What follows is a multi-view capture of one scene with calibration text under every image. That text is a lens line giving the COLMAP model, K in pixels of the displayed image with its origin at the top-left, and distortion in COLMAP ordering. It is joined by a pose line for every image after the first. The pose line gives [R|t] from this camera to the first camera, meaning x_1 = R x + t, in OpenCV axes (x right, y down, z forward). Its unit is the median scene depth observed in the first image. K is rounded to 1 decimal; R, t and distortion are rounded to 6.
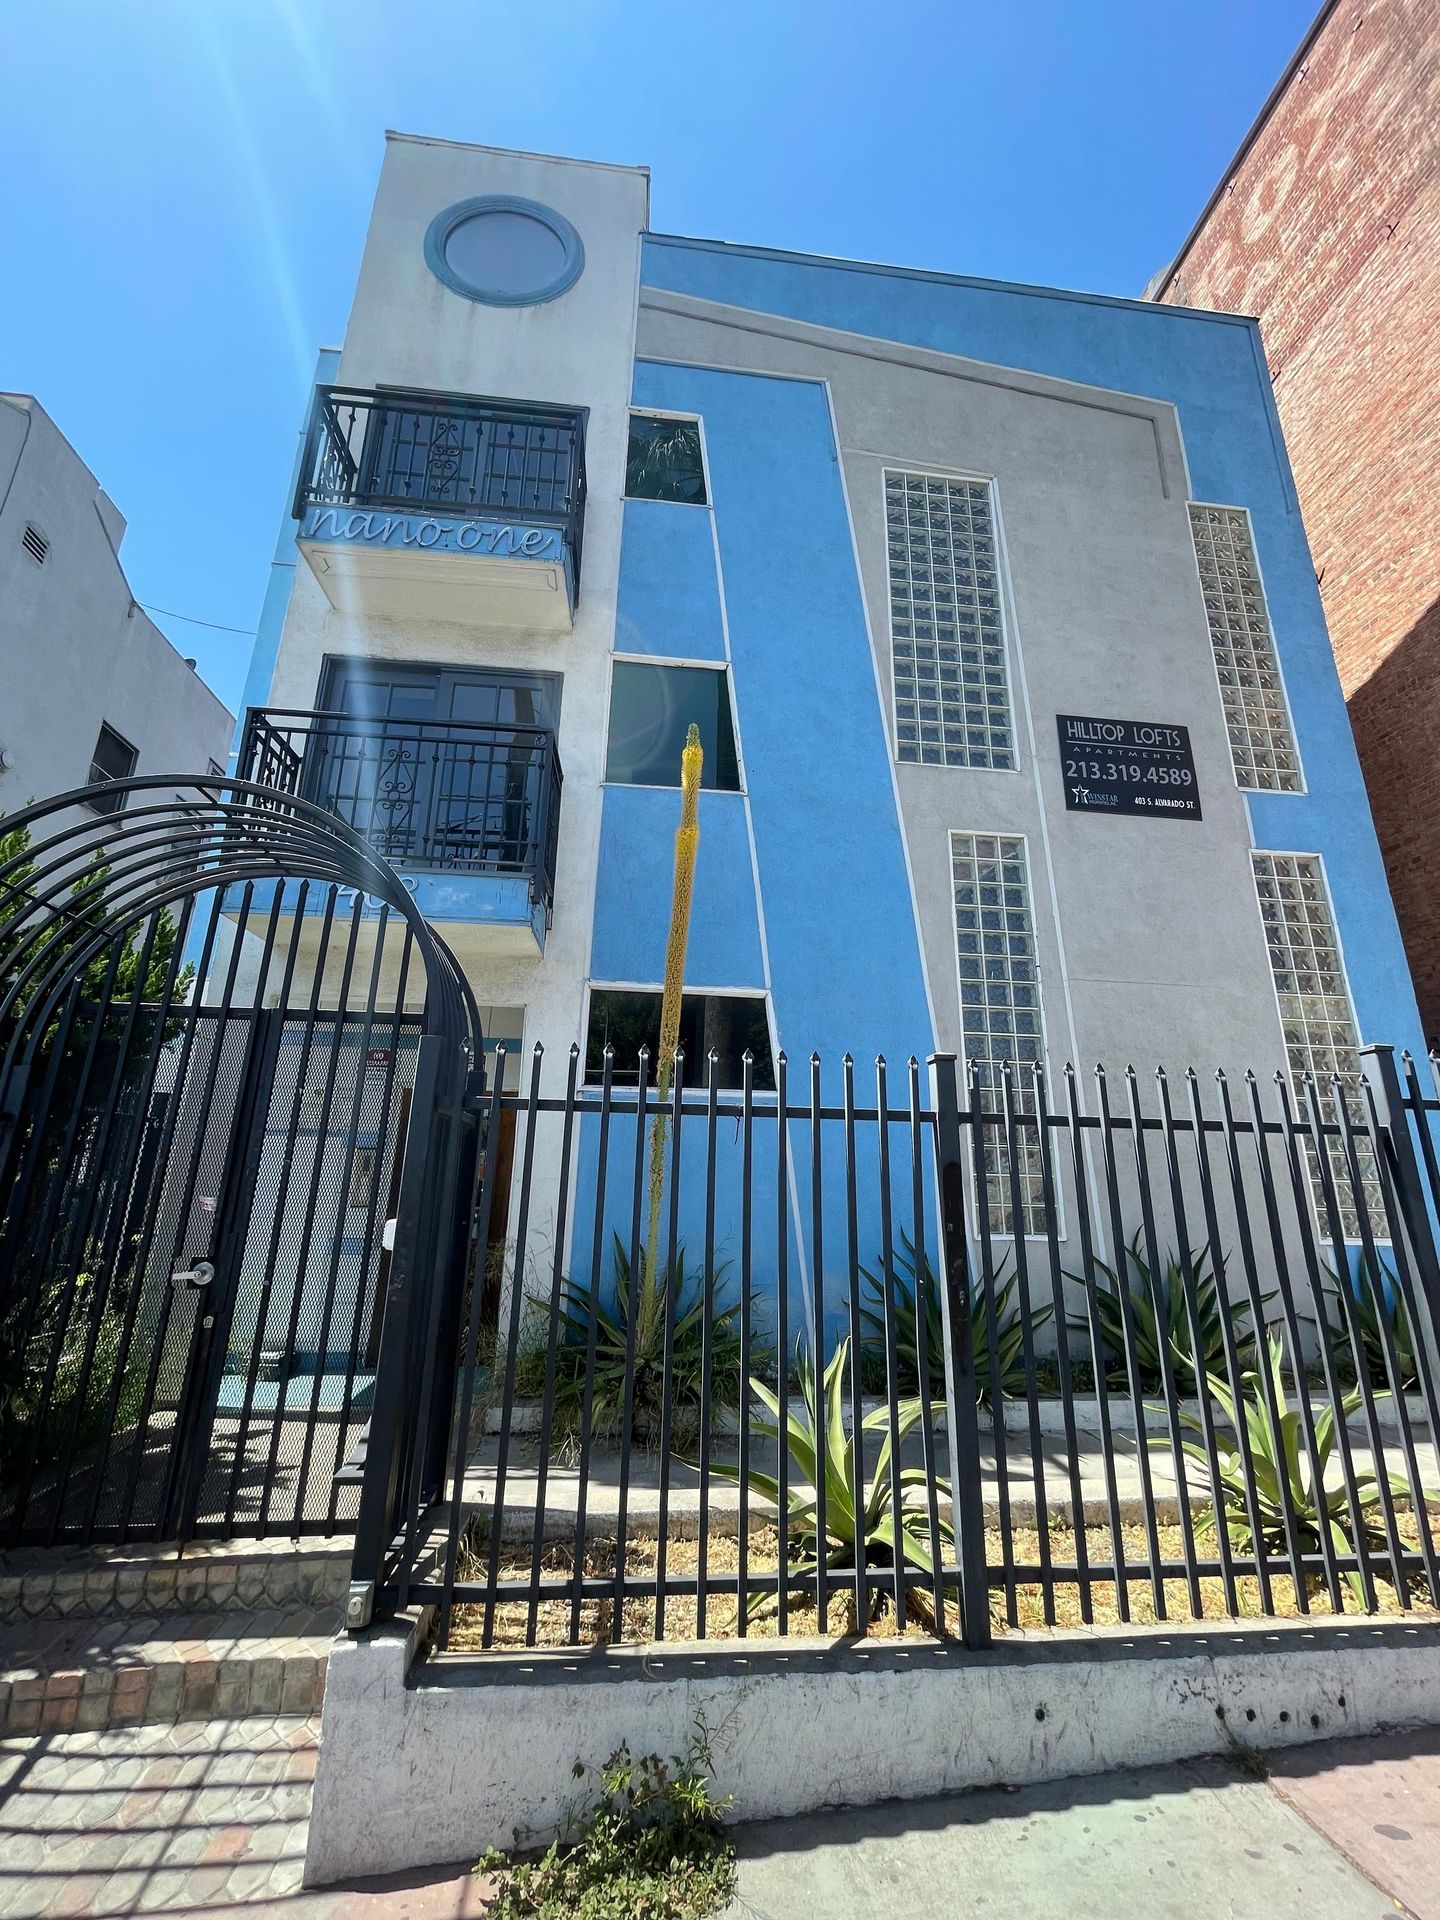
lens RADIAL K [[776.7, 0, 722.6], [0, 776.7, 949.7], [0, 0, 1]] dist [0.000011, 0.000240]
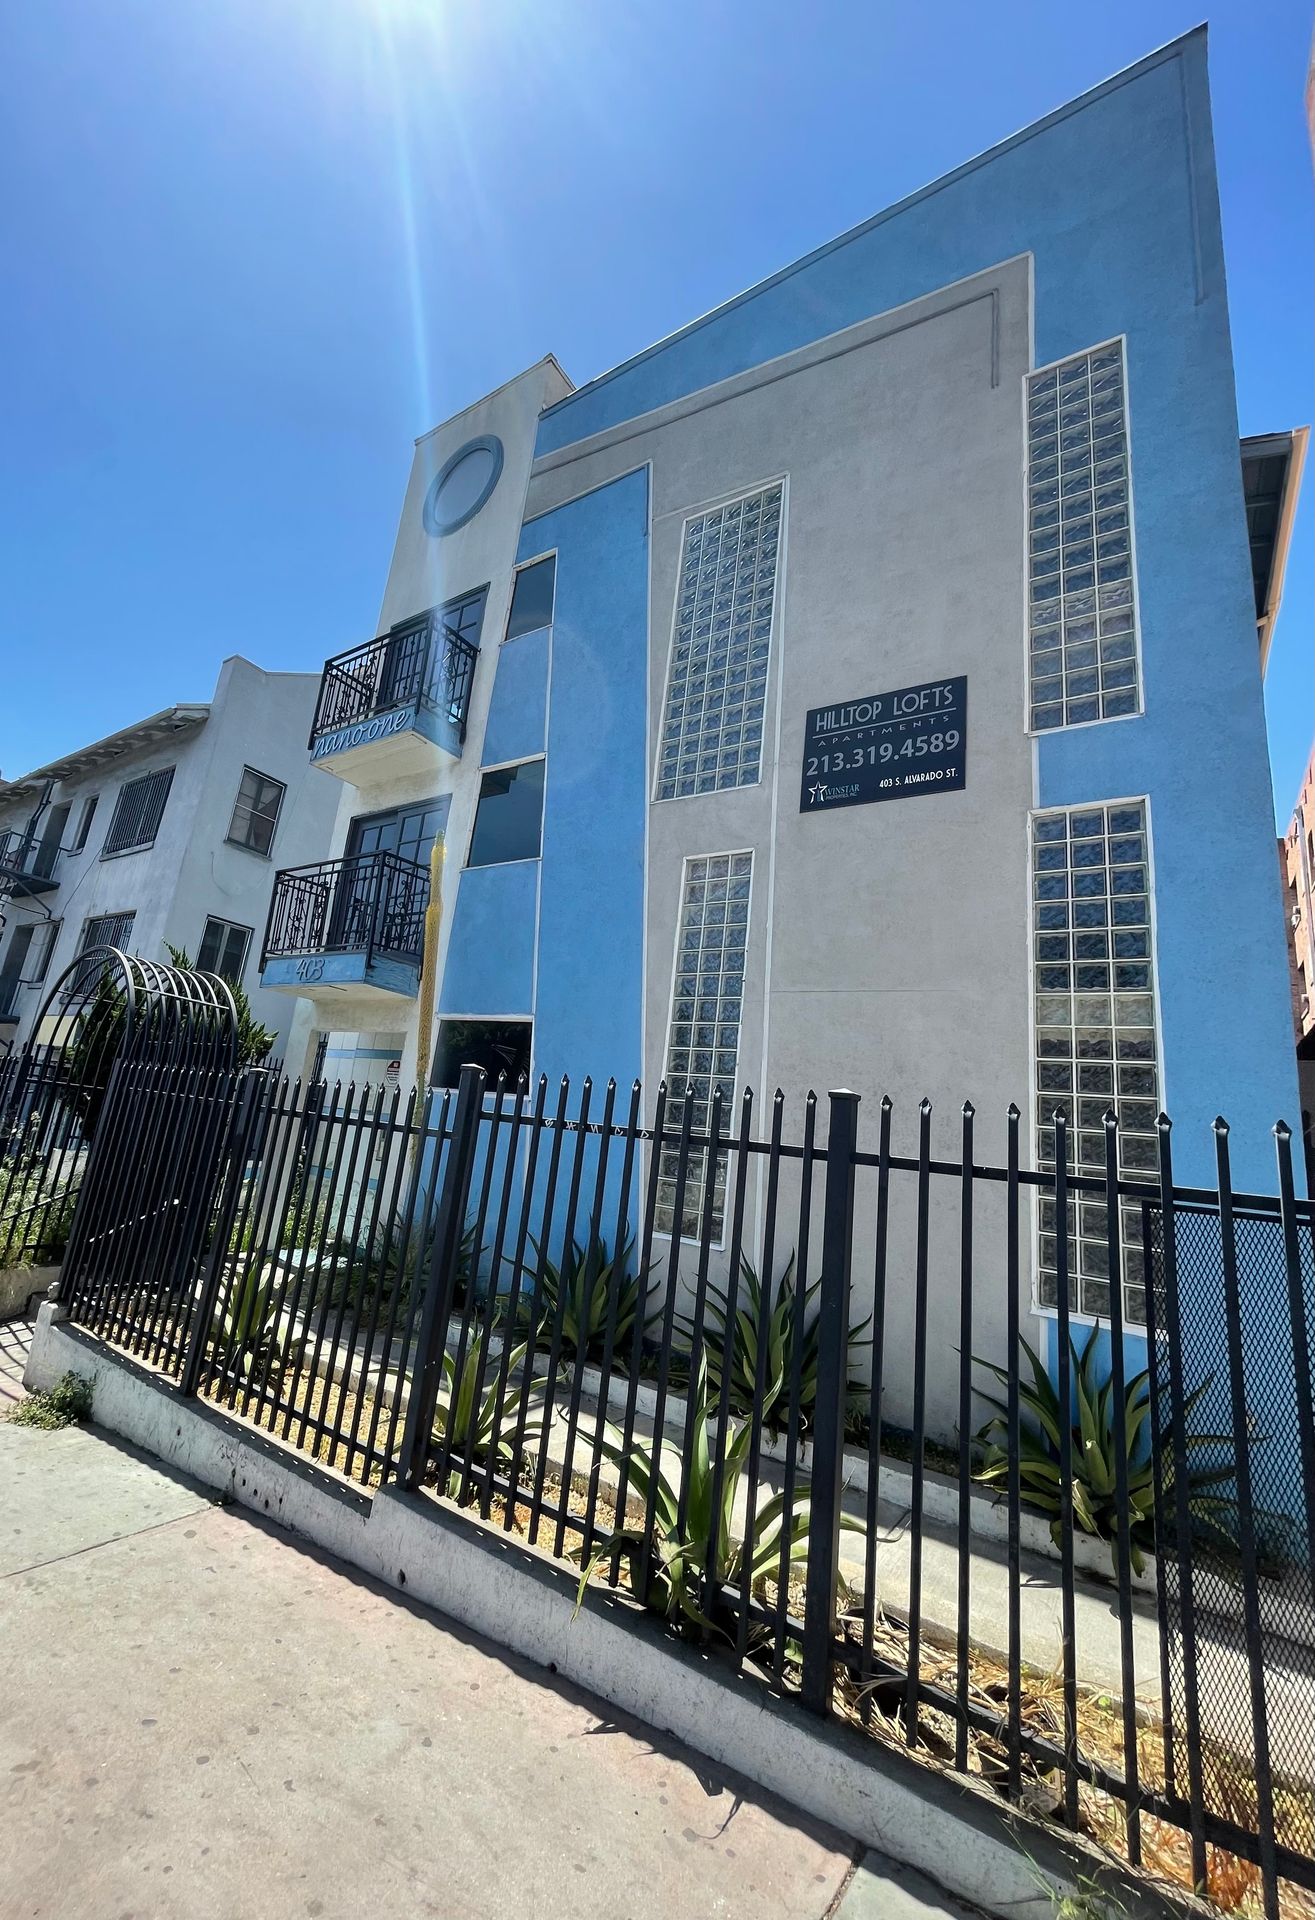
lens RADIAL K [[781.5, 0, 616.6], [0, 781.5, 966.0], [0, 0, 1]] dist [-0.000623, -0.000006]
pose [[0.748989, -0.080662, -0.657654, 0.868809], [0.078212, 0.996386, -0.033134, 0.020781], [0.657950, -0.026620, 0.752591, 0.123236]]
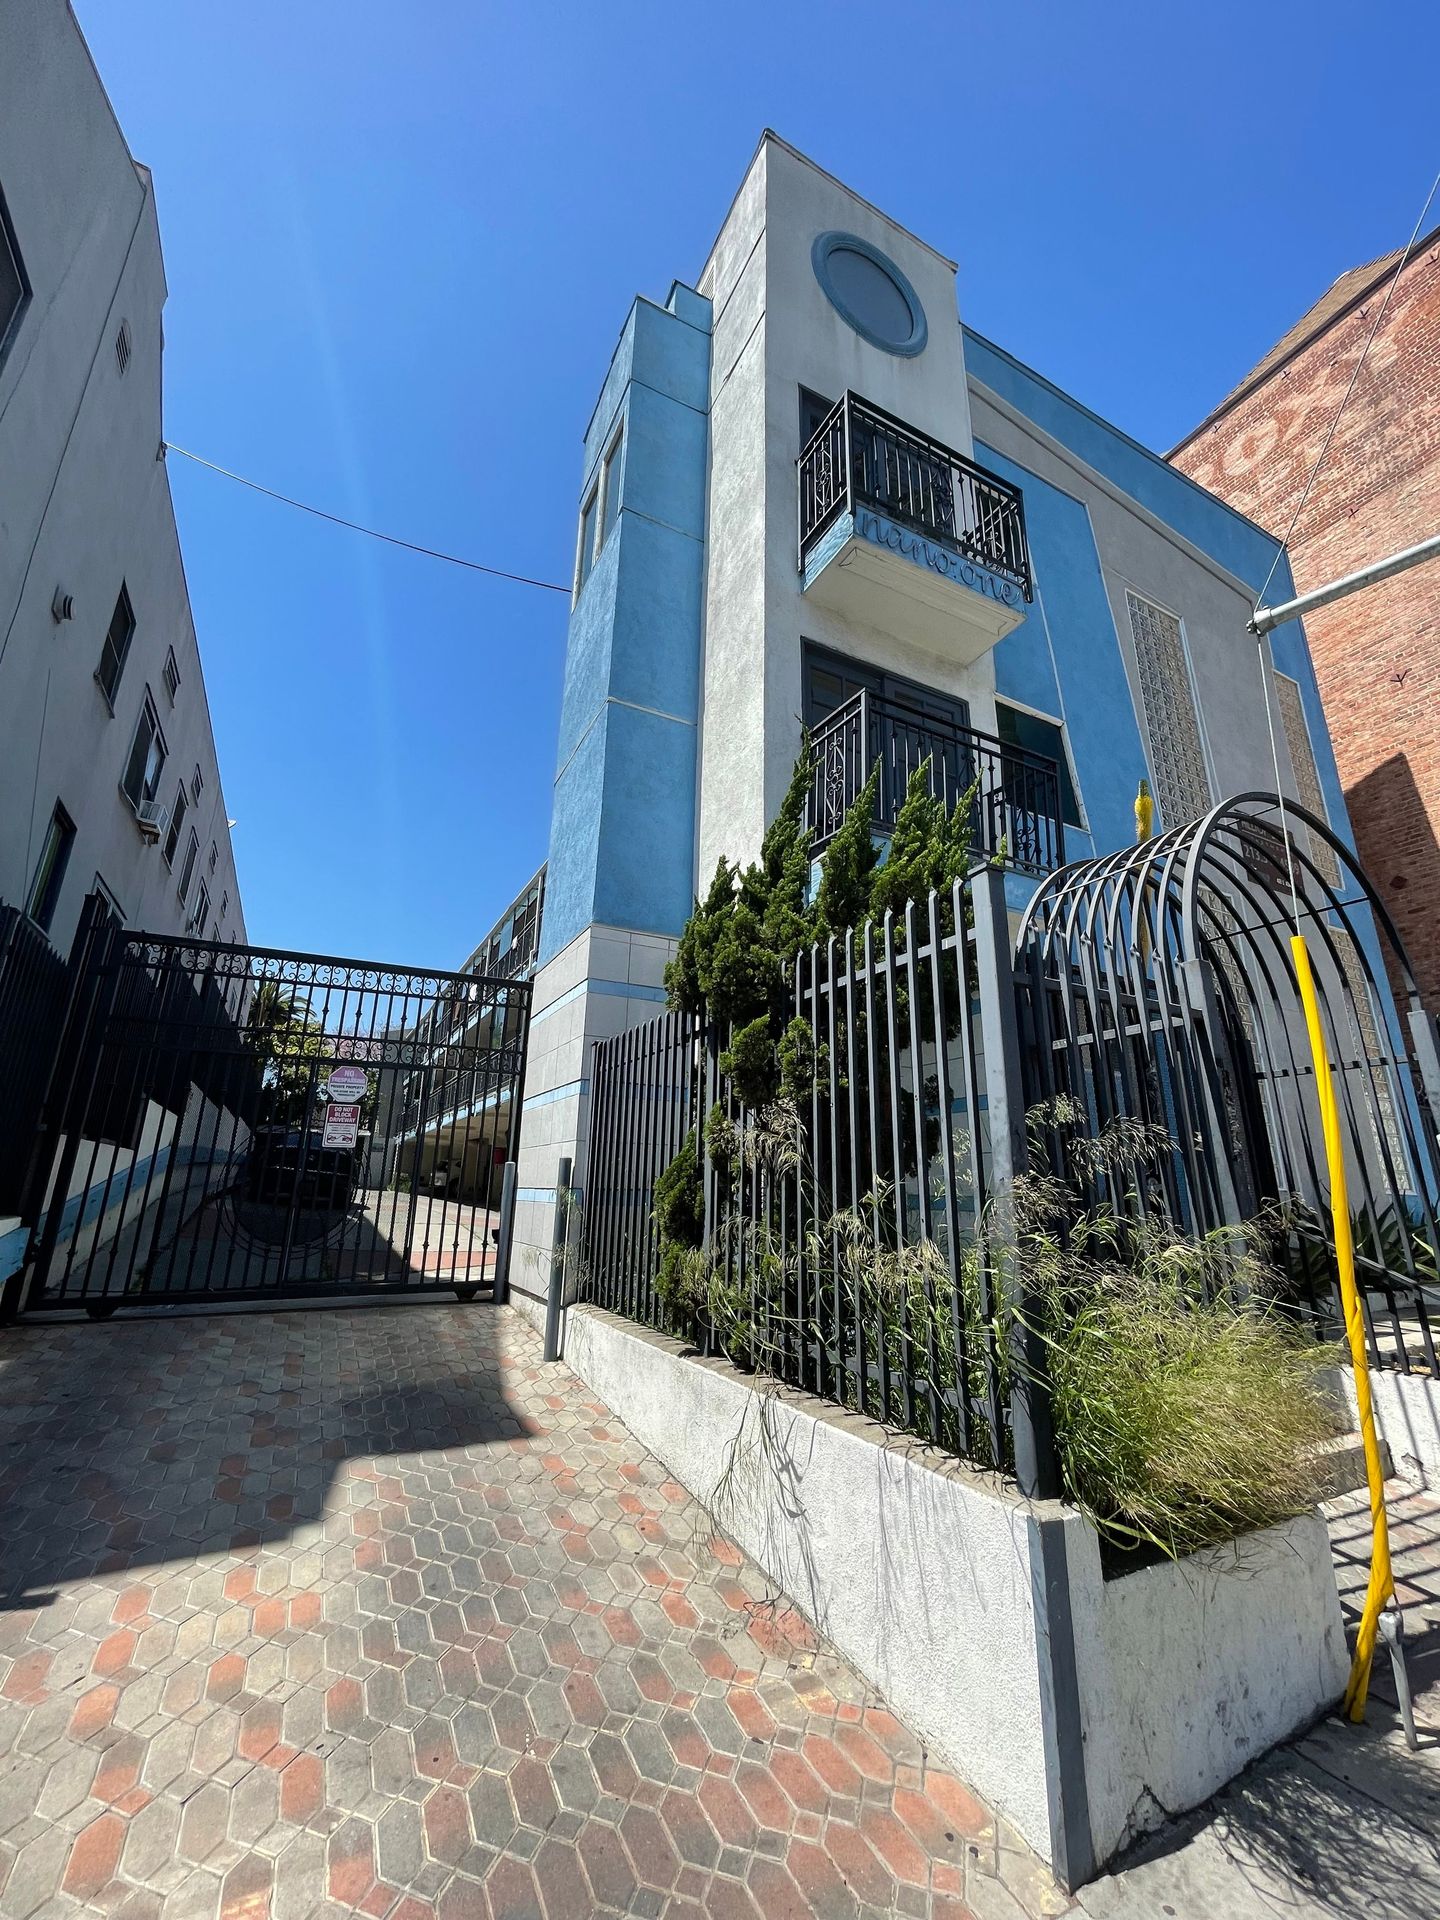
lens RADIAL K [[776.7, 0, 722.6], [0, 776.7, 949.7], [0, 0, 1]] dist [0.000011, 0.000240]
pose [[0.929336, 0.107576, 0.353216, -0.861109], [-0.106578, 0.994053, -0.022336, 0.068941], [-0.353519, -0.016887, 0.935275, 0.043662]]
